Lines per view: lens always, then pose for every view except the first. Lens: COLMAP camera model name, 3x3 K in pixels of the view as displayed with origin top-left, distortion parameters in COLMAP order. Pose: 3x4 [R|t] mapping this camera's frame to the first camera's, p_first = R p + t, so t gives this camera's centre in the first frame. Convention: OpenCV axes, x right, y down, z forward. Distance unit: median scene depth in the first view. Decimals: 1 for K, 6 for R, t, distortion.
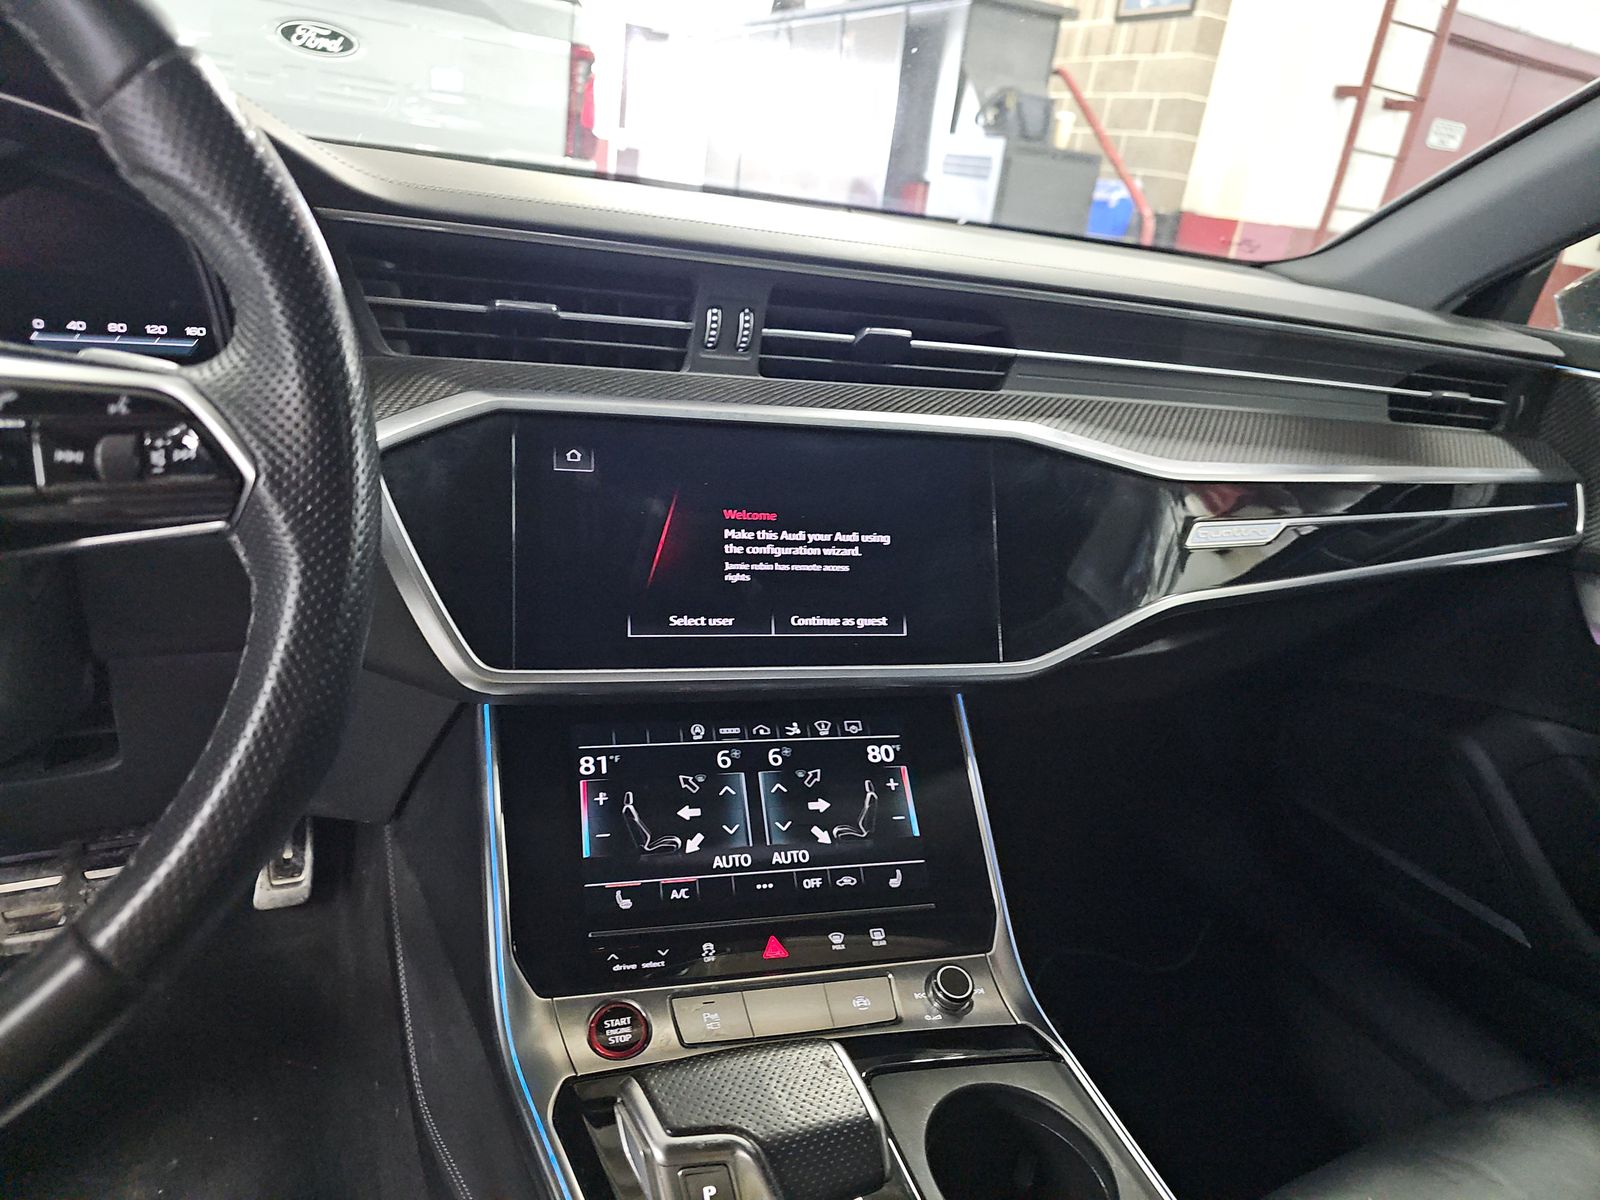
lens RADIAL K [[1090.5, 0, 782.6], [0, 1090.5, 586.6], [0, 0, 1]] dist [0.049001, -0.039471]
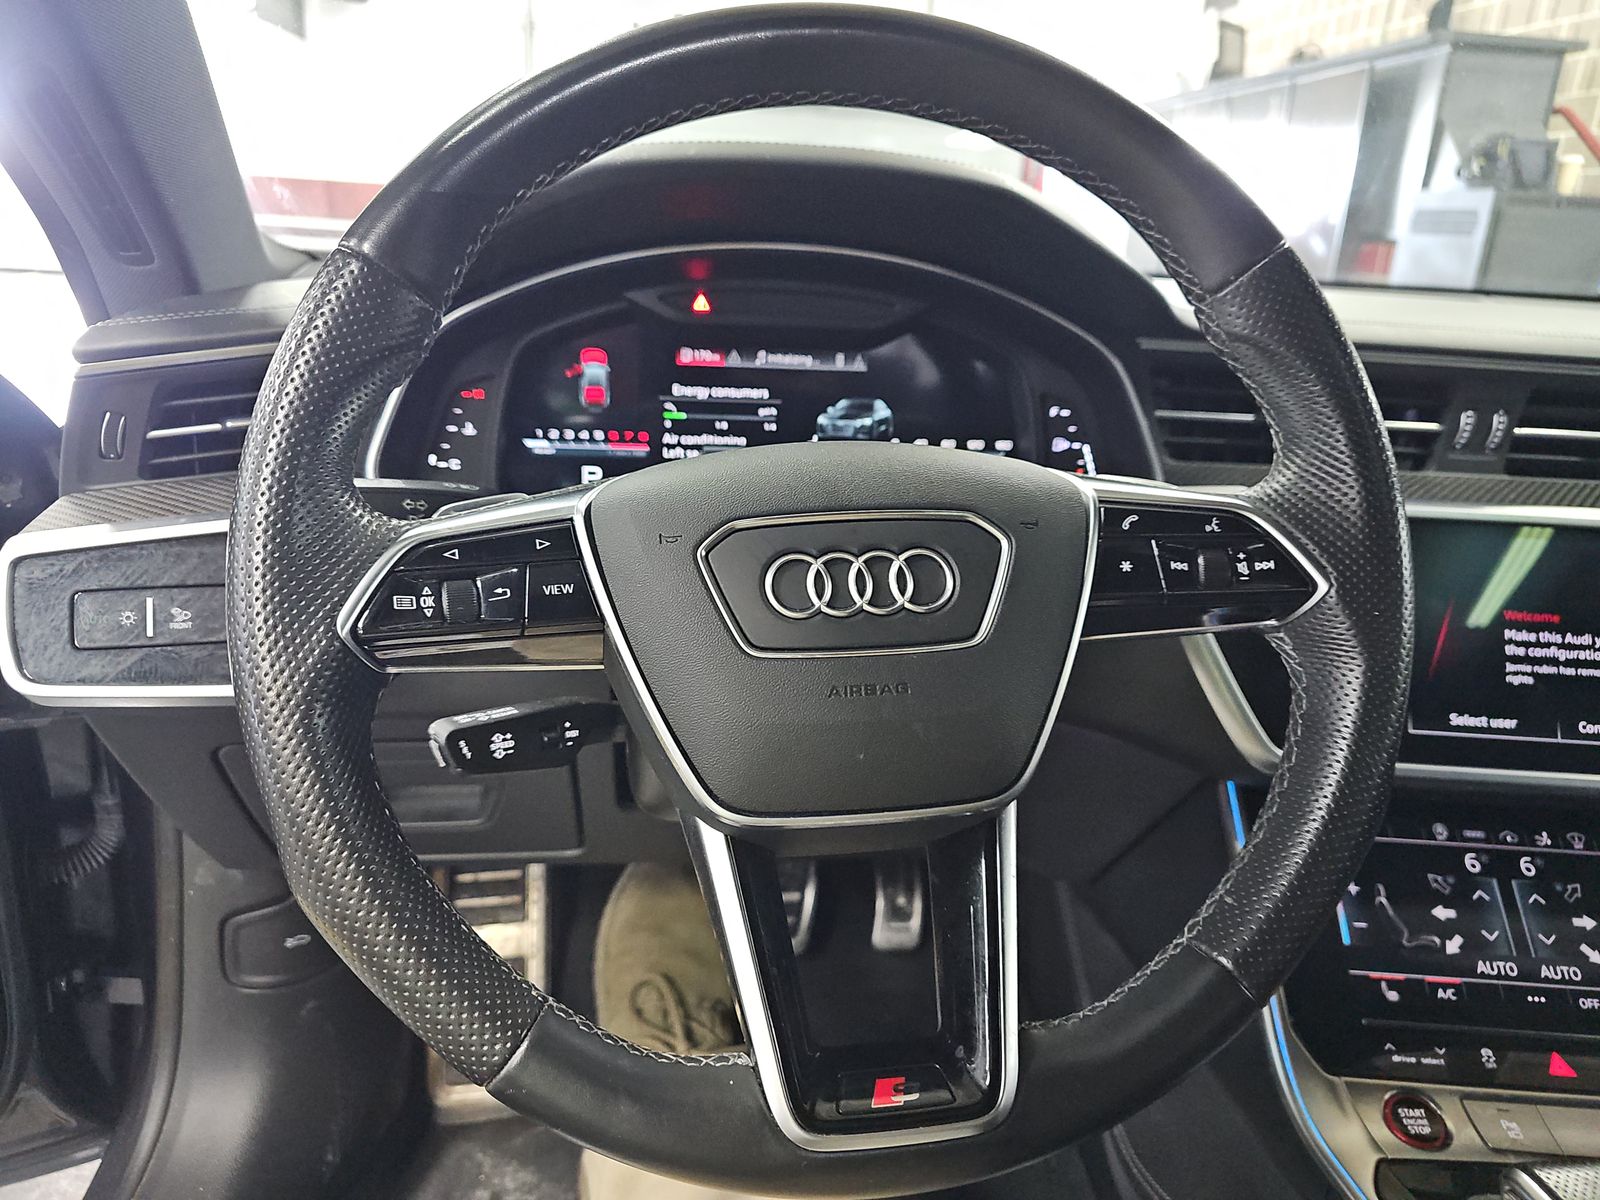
lens RADIAL K [[1090.5, 0, 798.6], [0, 1090.5, 596.0], [0, 0, 1]] dist [0.049001, -0.039471]
pose [[0.942585, 0.027619, -0.332824, -0.314479], [-0.048954, 0.997236, -0.055885, 0.004147], [0.330360, 0.068969, 0.941332, -0.162285]]
